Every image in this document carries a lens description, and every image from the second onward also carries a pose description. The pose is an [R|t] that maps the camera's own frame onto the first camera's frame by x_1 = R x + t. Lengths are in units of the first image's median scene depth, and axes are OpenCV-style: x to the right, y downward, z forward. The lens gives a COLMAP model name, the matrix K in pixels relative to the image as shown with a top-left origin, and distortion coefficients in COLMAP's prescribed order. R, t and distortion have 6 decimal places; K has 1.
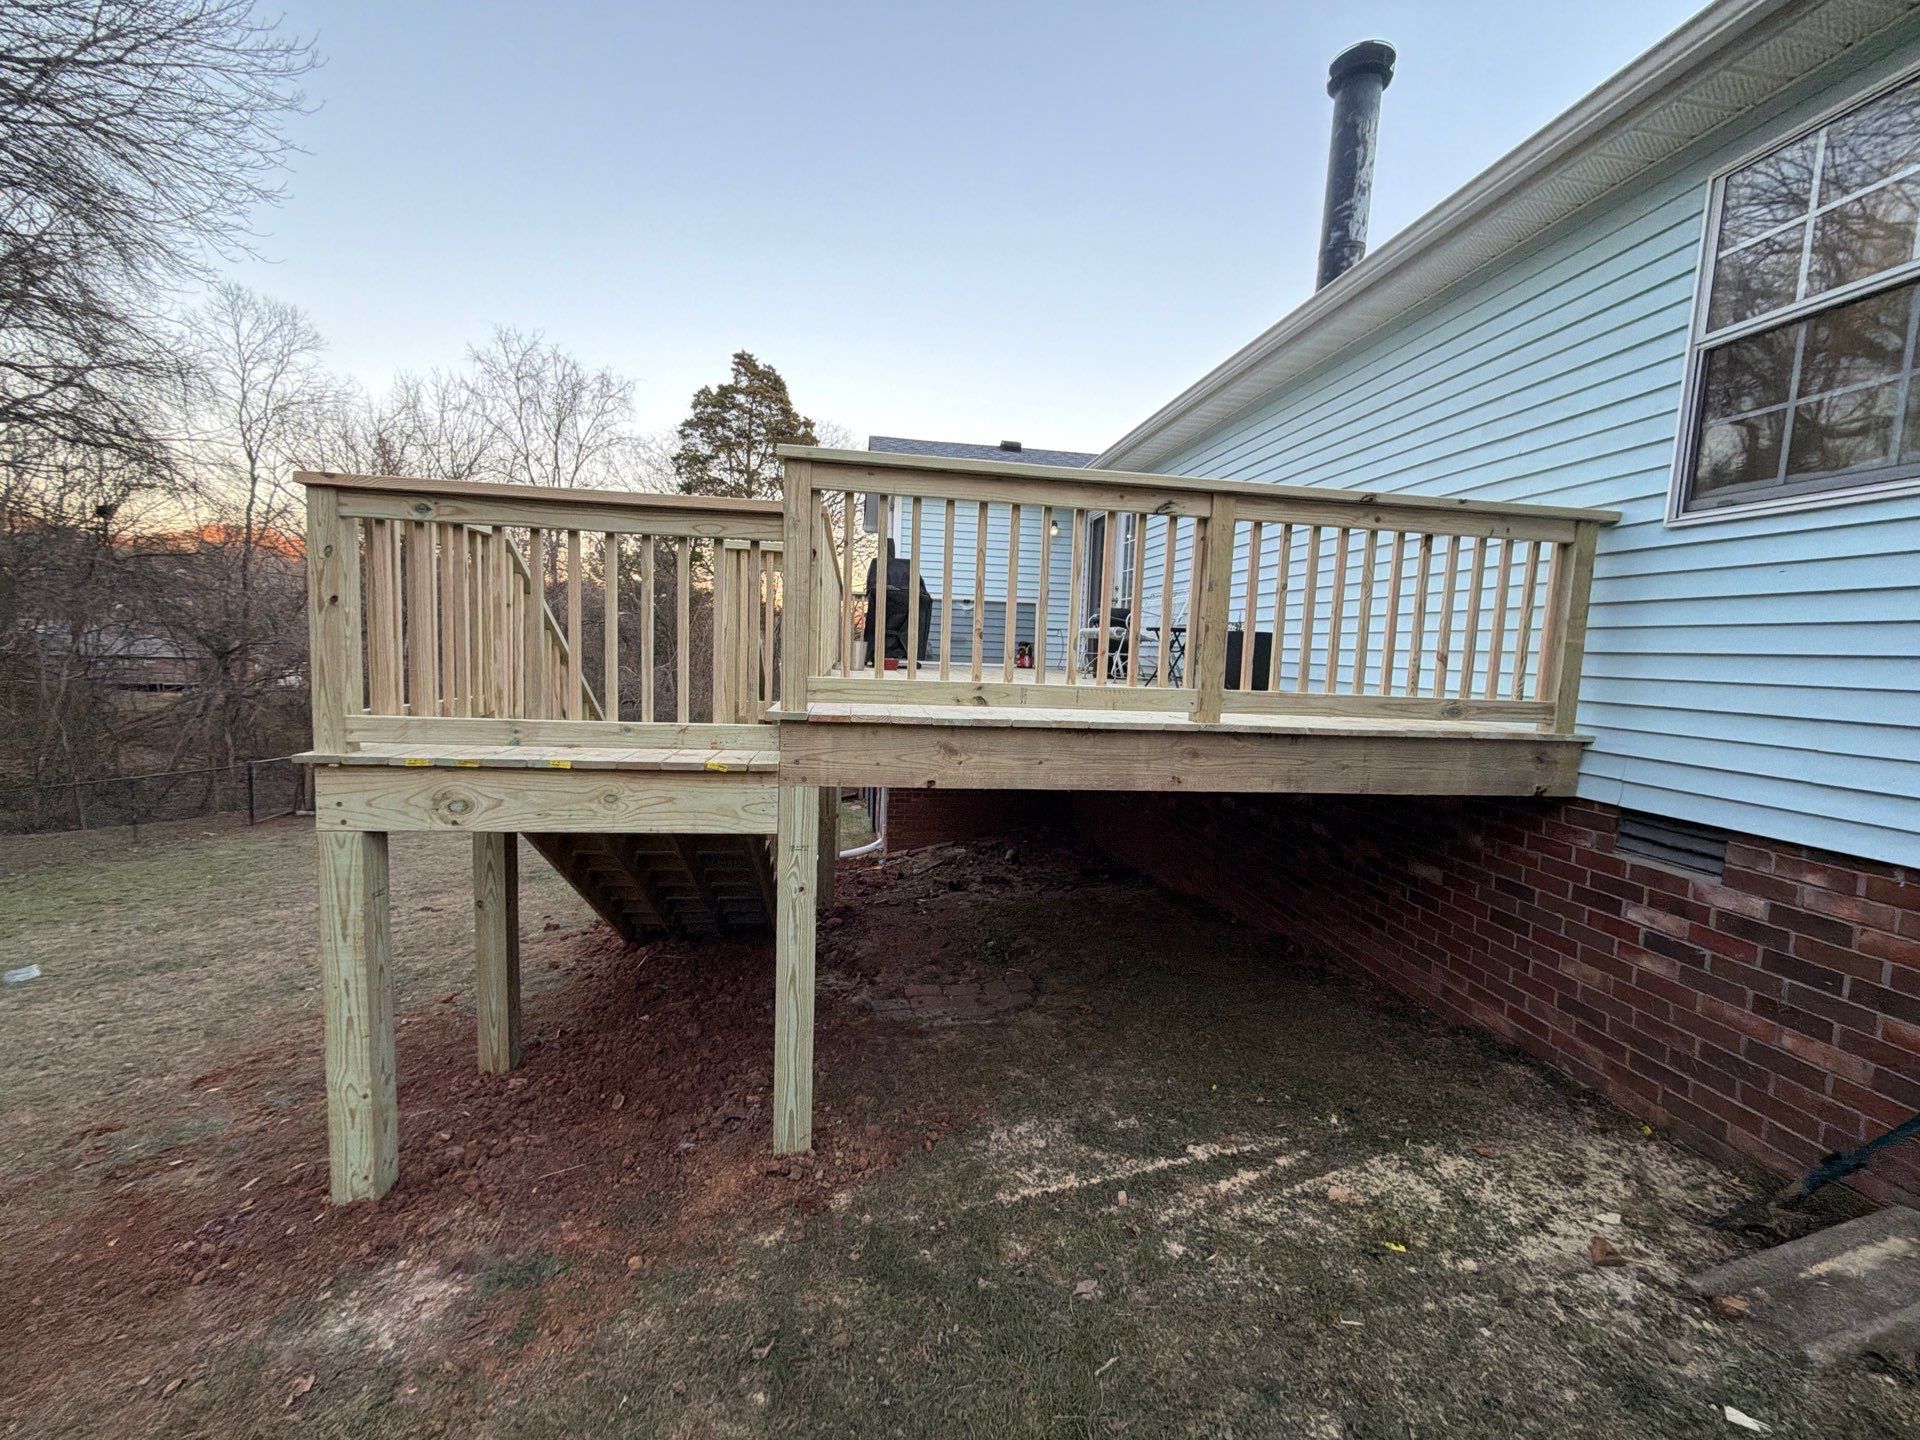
lens RADIAL K [[757.9, 0, 959.5], [0, 757.9, 718.0], [0, 0, 1]] dist [0.000321, -0.000303]
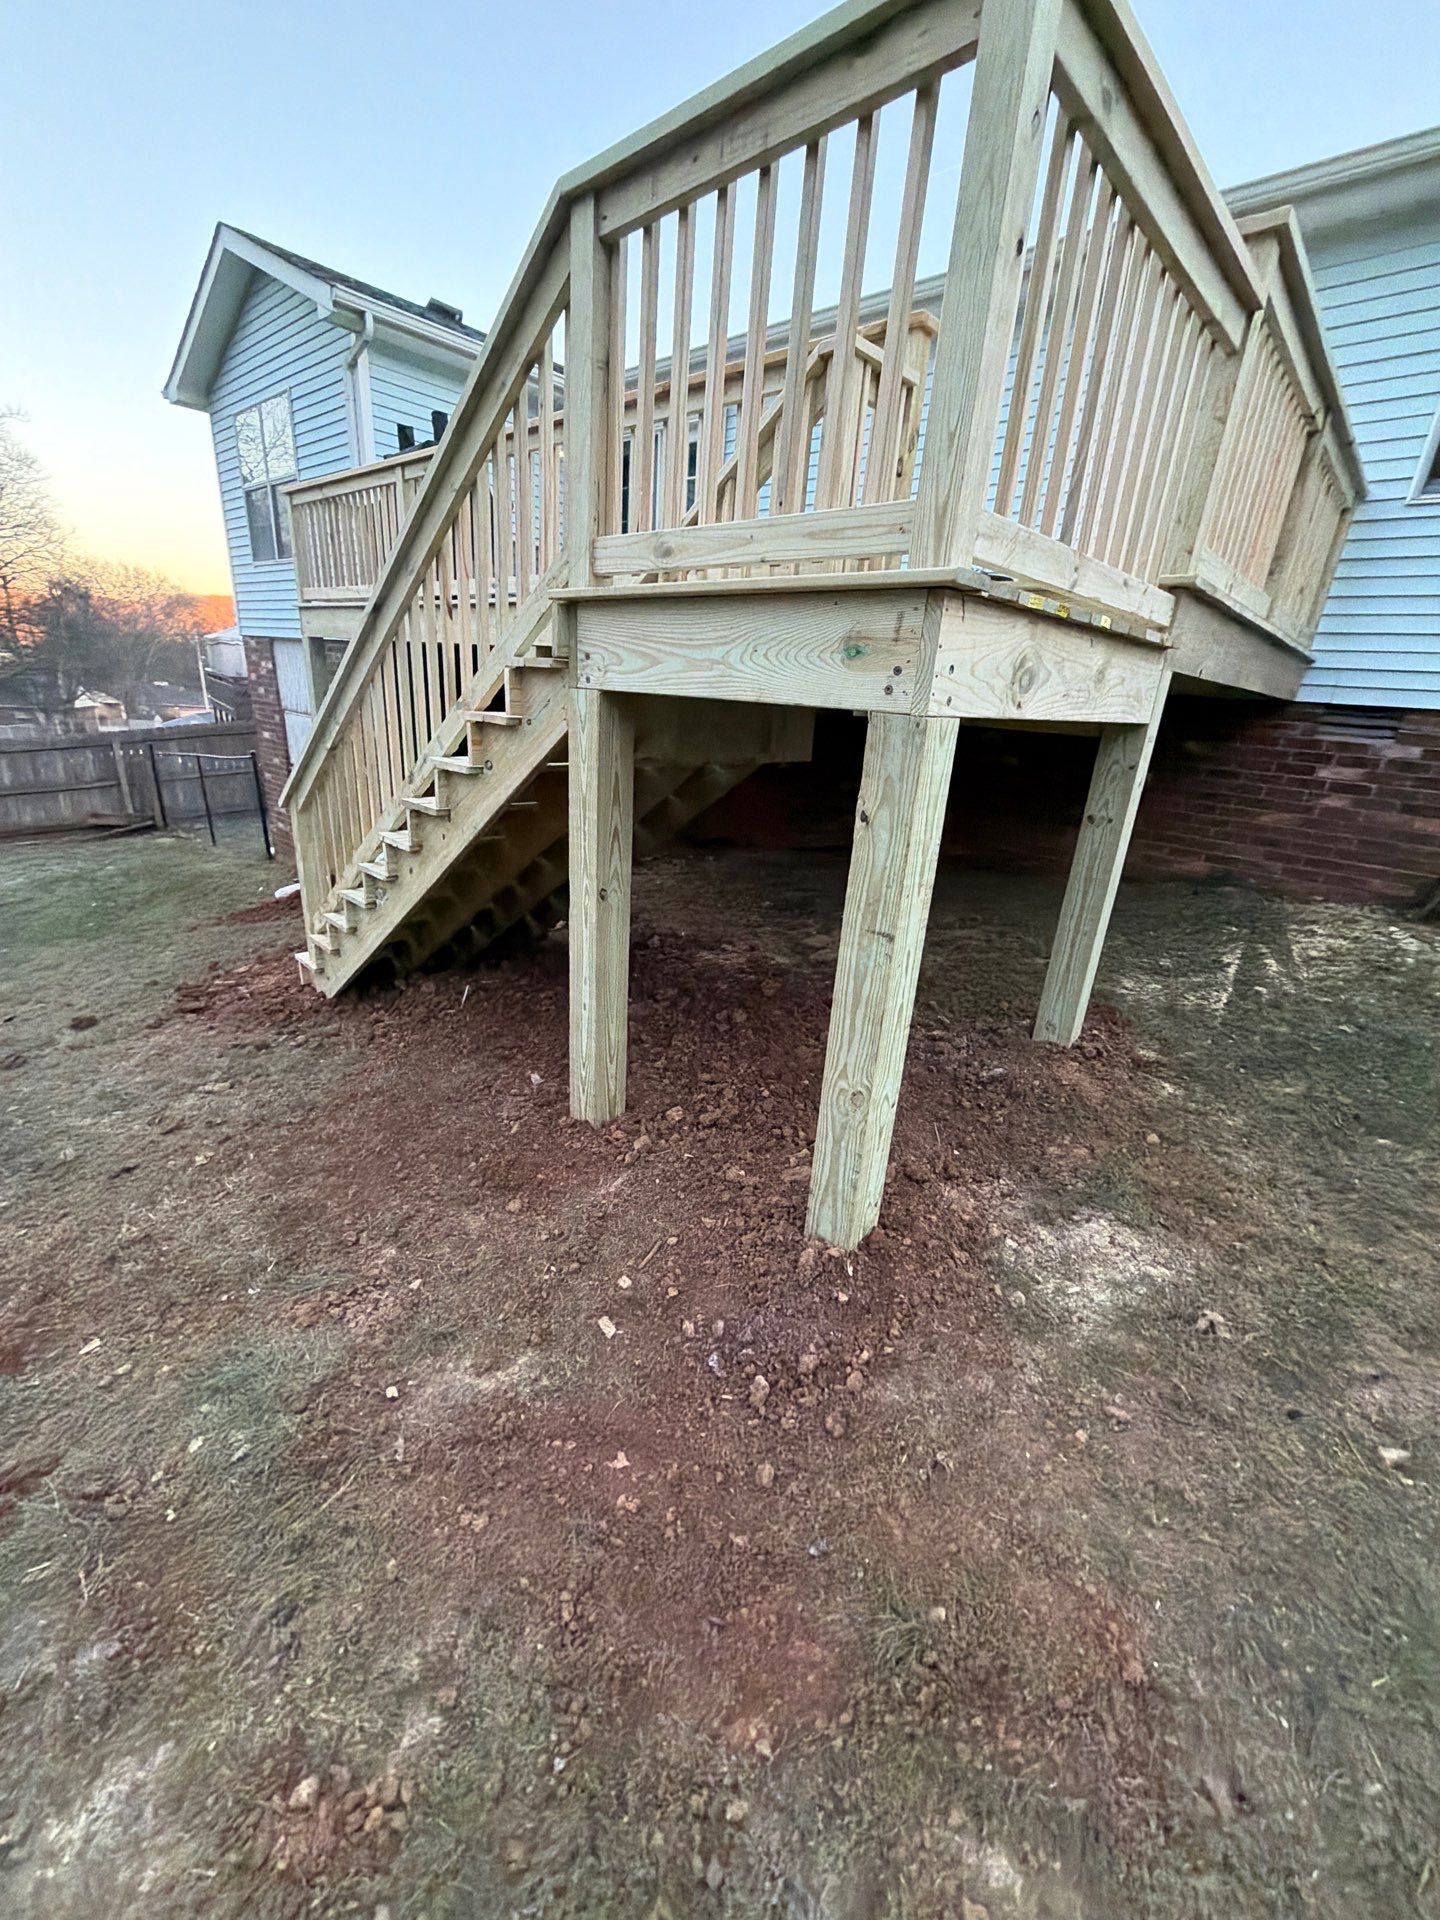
lens RADIAL K [[763.8, 0, 719.0], [0, 763.8, 957.5], [0, 0, 1]] dist [0.001656, 0.000032]
pose [[0.772470, -0.202251, 0.601983, -1.224343], [0.020782, 0.955473, 0.294346, 0.134148], [-0.634711, -0.214863, 0.742278, 0.546590]]
